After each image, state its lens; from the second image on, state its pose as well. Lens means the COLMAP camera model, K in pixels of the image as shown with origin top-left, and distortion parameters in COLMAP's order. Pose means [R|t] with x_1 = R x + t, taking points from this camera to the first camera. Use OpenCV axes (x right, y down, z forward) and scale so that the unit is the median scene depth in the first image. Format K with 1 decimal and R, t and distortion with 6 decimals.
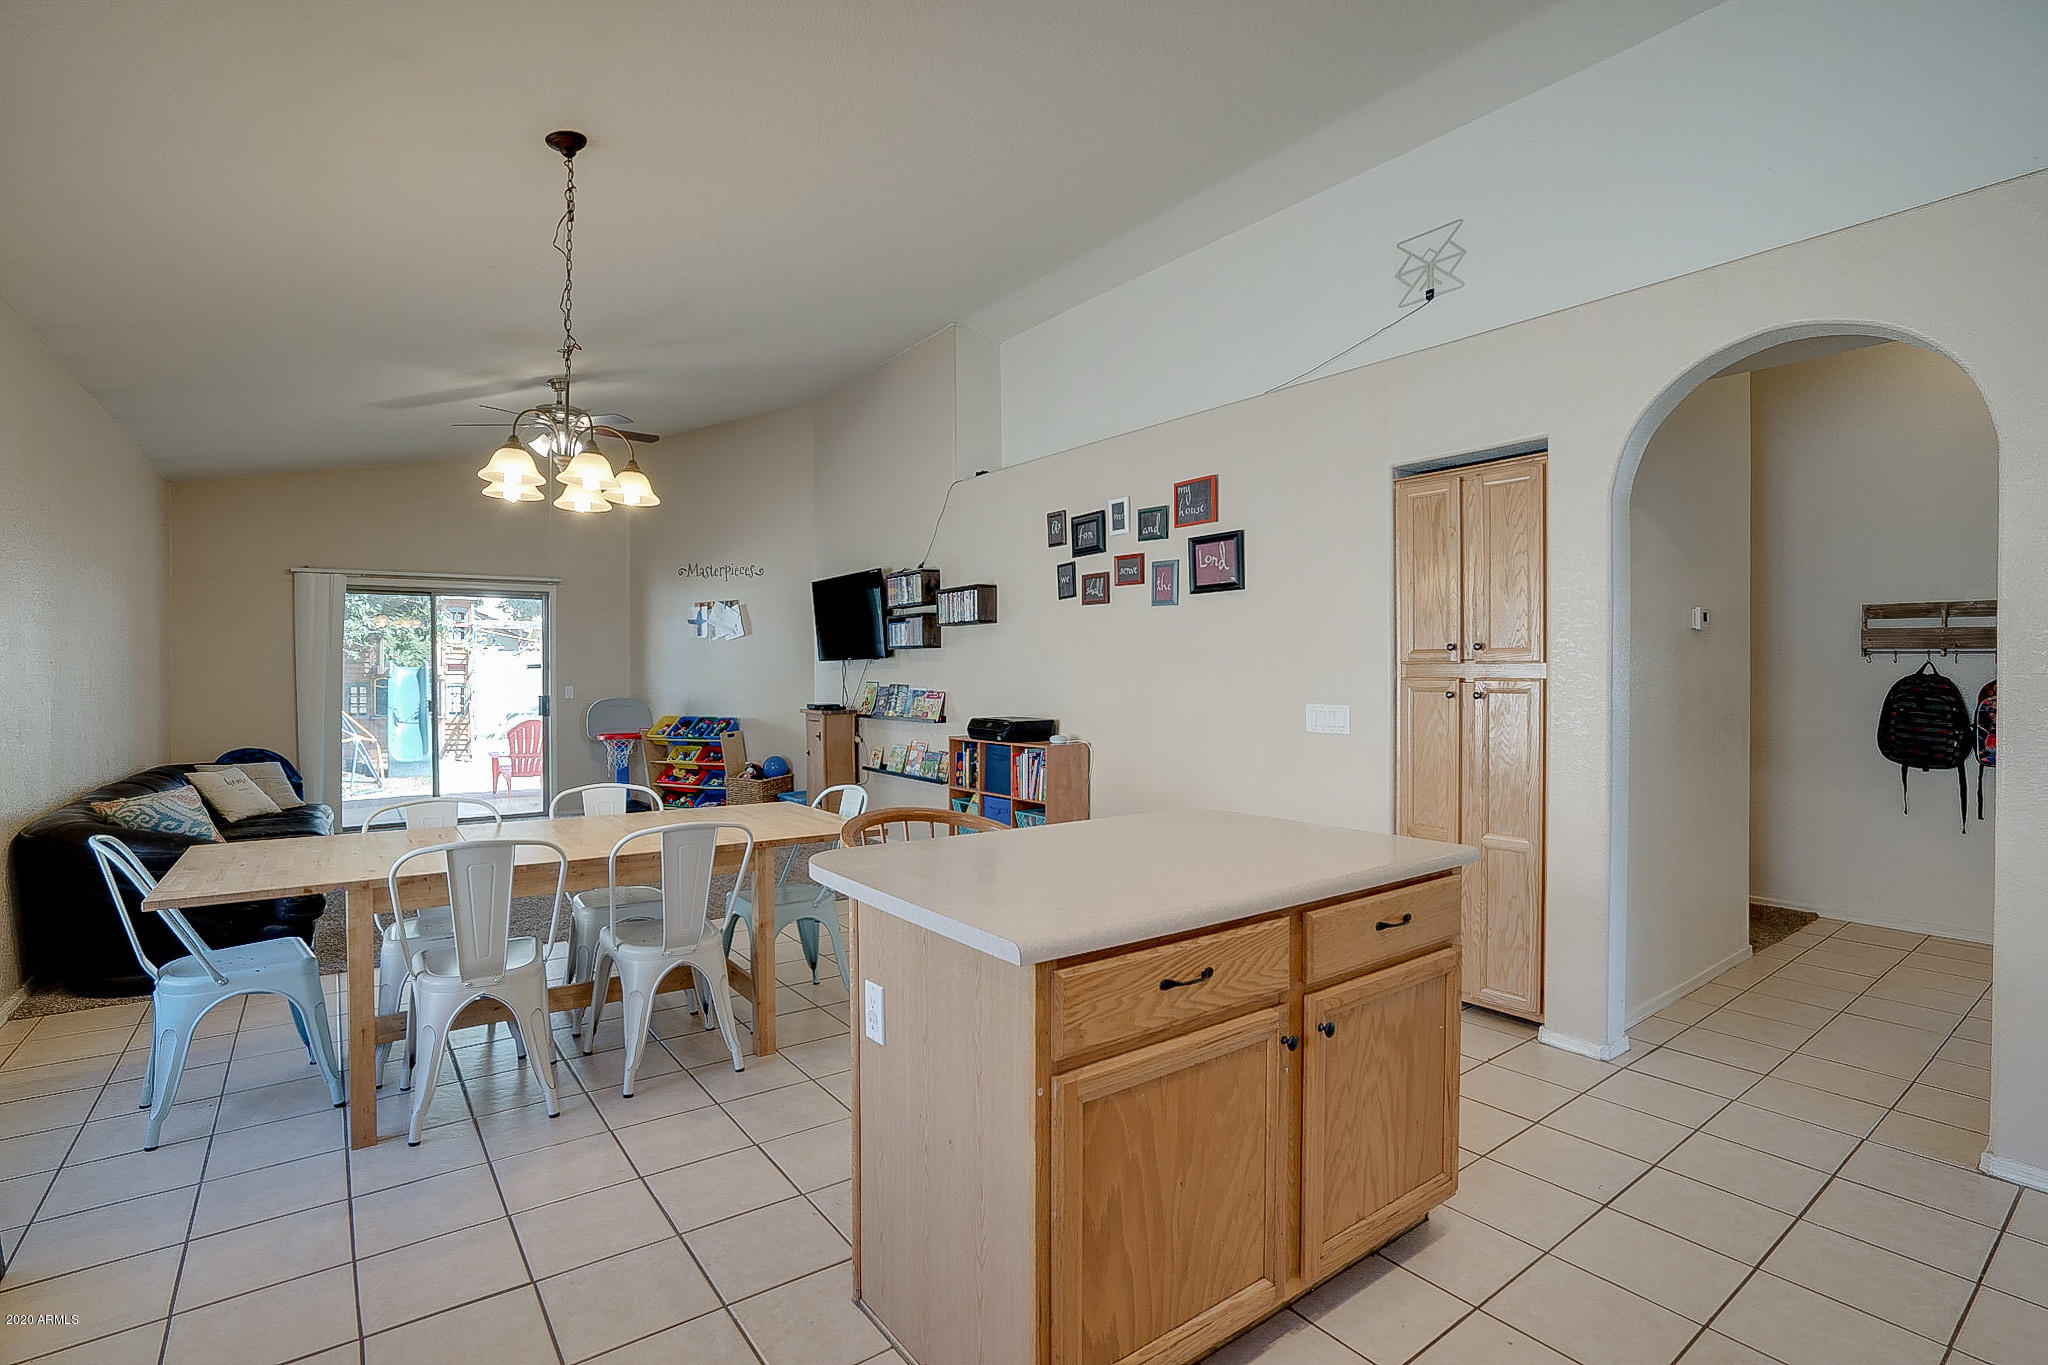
lens RADIAL K [[939.2, 0, 1024.0], [0, 939.2, 682.5], [0, 0, 1]] dist [-0.002962, -0.000102]
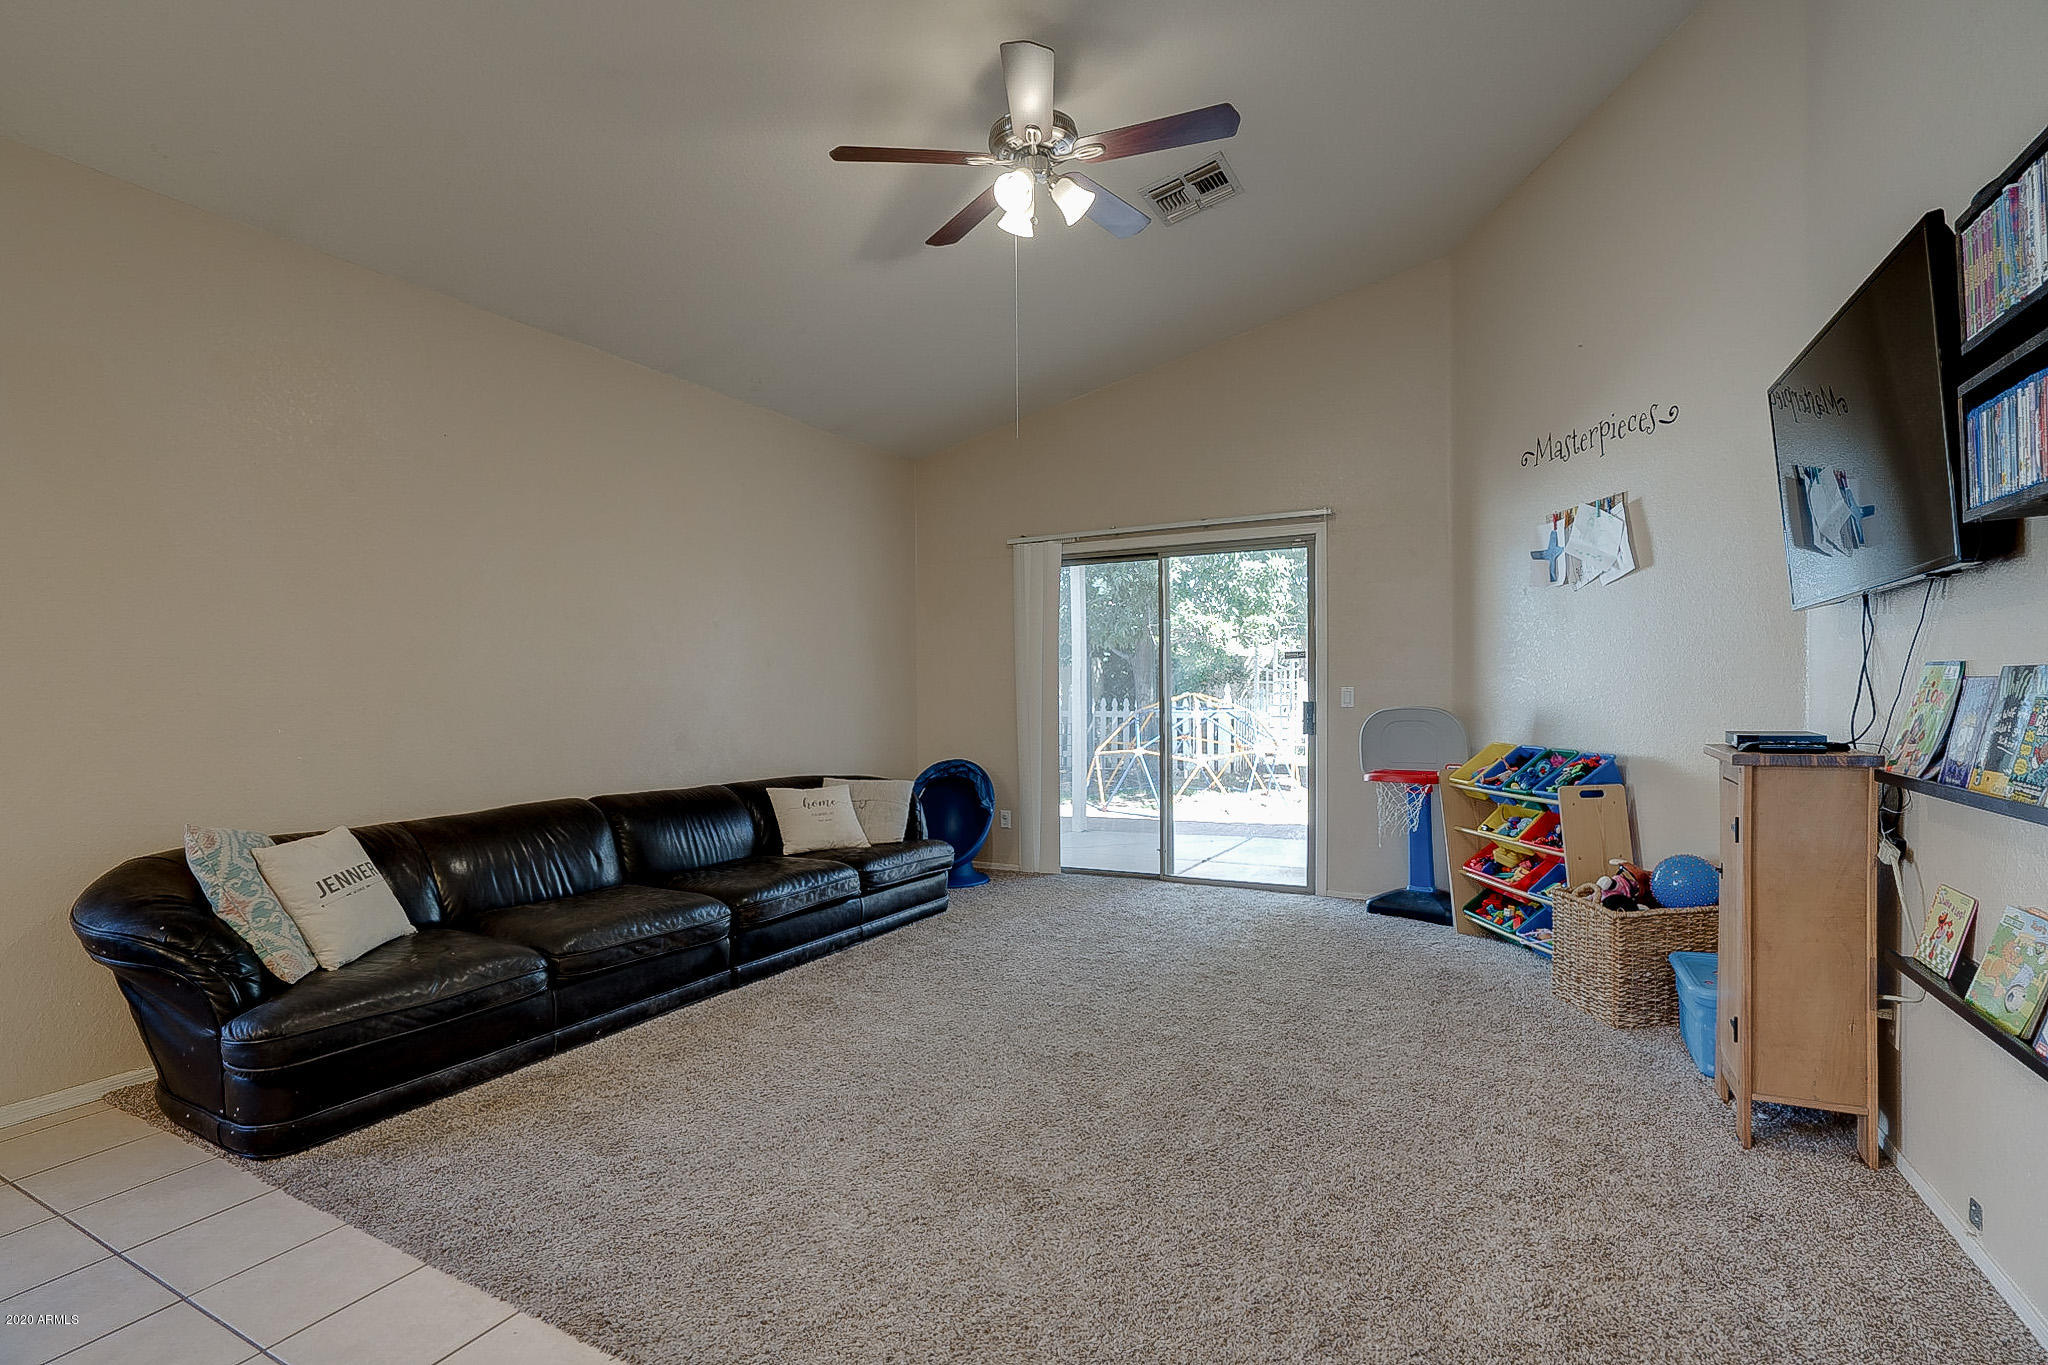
lens RADIAL K [[939.2, 0, 1024.0], [0, 939.2, 682.5], [0, 0, 1]] dist [-0.002962, -0.000102]
pose [[0.431753, -0.005340, -0.901976, -0.025652], [-0.004226, 0.999960, -0.007943, 0.007678], [0.901982, 0.007241, 0.431713, 0.555673]]
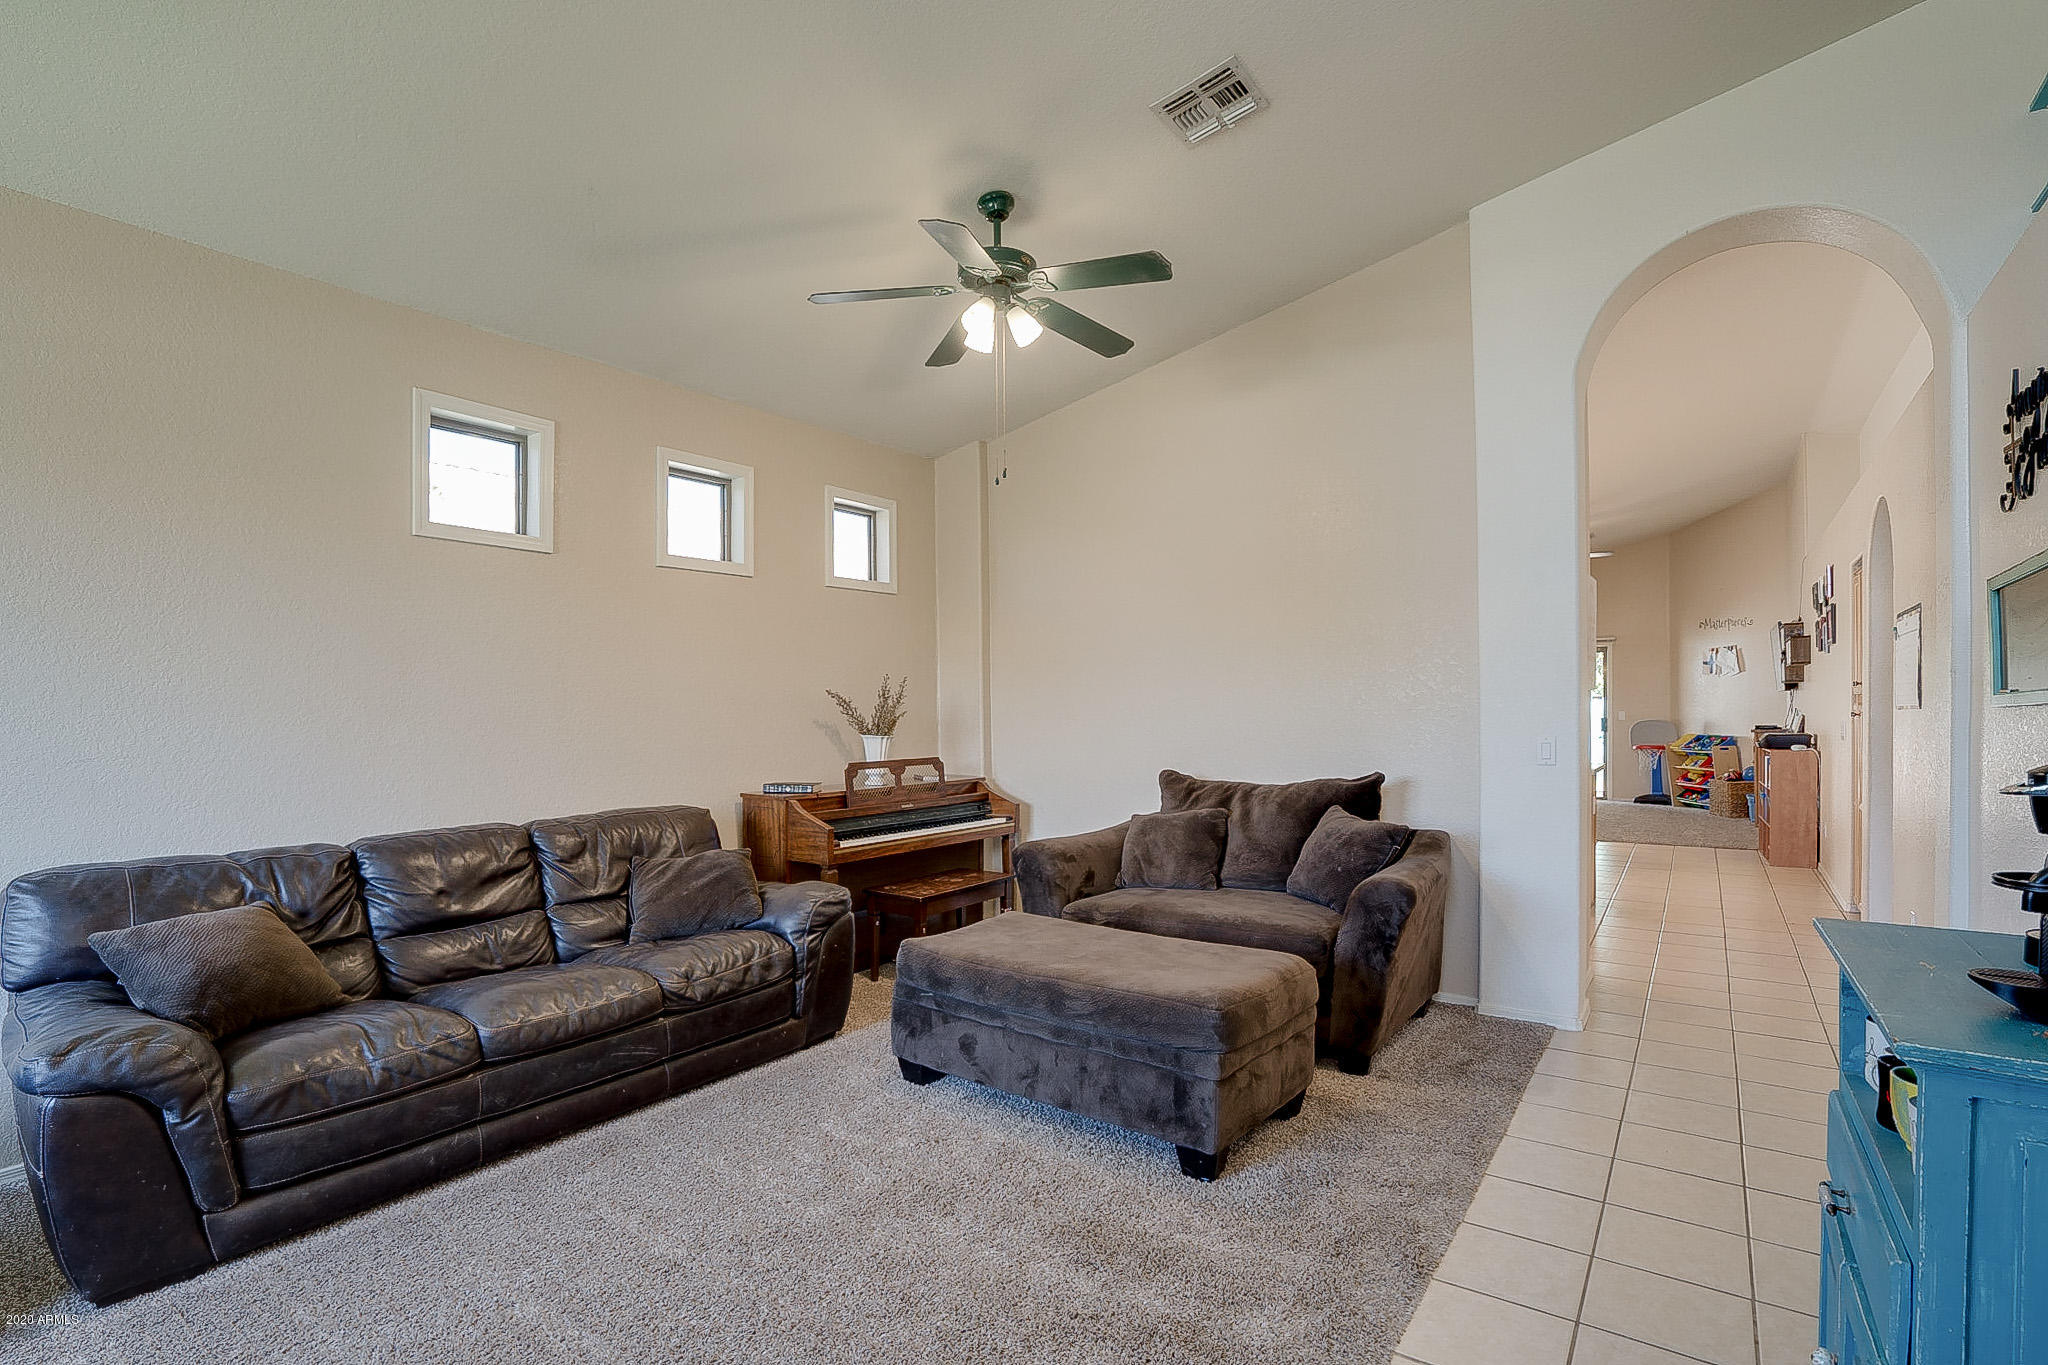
lens RADIAL K [[968.2, 0, 1025.6], [0, 968.2, 710.0], [0, 0, 1]] dist [-0.027814, 0.000037]
pose [[0.307341, -0.002237, -0.951597, 0.644159], [-0.000475, 0.999997, -0.002504, 0.006018], [0.951599, 0.001221, 0.307339, -0.329660]]
